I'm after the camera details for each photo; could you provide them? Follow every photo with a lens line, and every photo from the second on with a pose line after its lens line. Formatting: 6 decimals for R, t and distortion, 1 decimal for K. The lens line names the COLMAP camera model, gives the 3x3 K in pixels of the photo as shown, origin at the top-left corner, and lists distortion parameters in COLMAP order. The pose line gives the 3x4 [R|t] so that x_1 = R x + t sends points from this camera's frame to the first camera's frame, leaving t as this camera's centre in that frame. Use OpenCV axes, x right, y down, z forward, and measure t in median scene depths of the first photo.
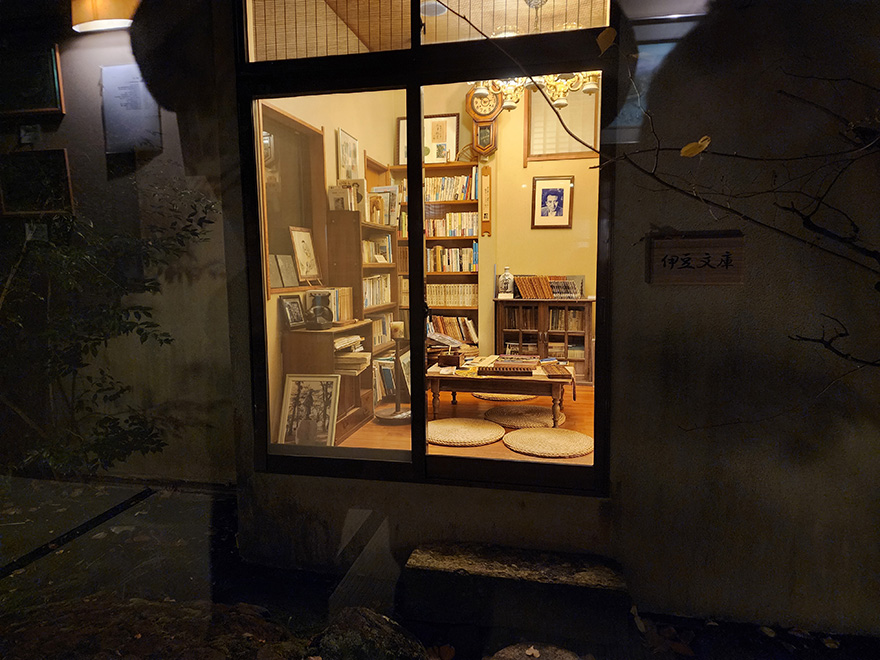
lens RADIAL K [[590.3, 0, 437.3], [0, 590.3, 325.3], [0, 0, 1]] dist [0.046131, -0.005520]
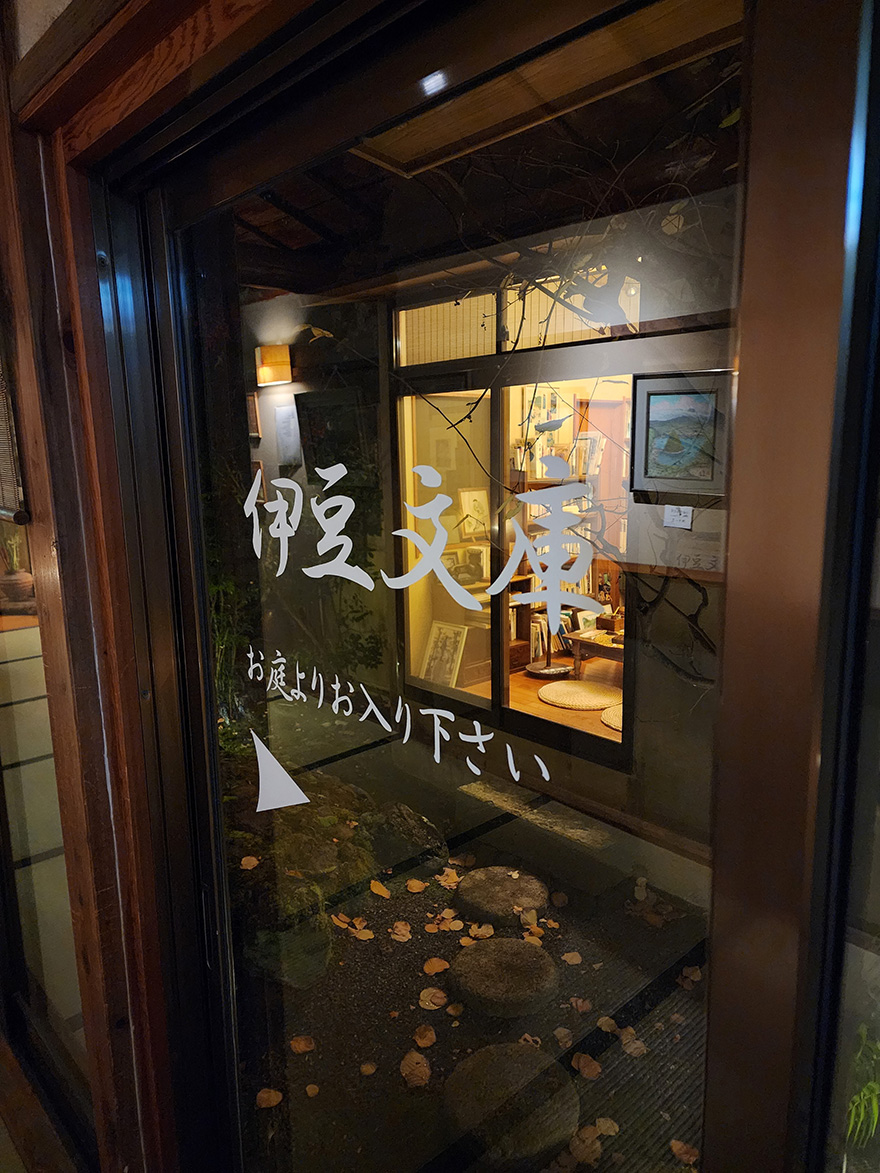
lens RADIAL K [[786.9, 0, 442.5], [0, 786.9, 591.6], [0, 0, 1]] dist [0.046131, -0.005520]
pose [[0.822355, 0.098704, -0.560348, 0.646169], [-0.052978, 0.993843, 0.097313, -0.130093], [0.566503, -0.050340, 0.822520, -0.280408]]
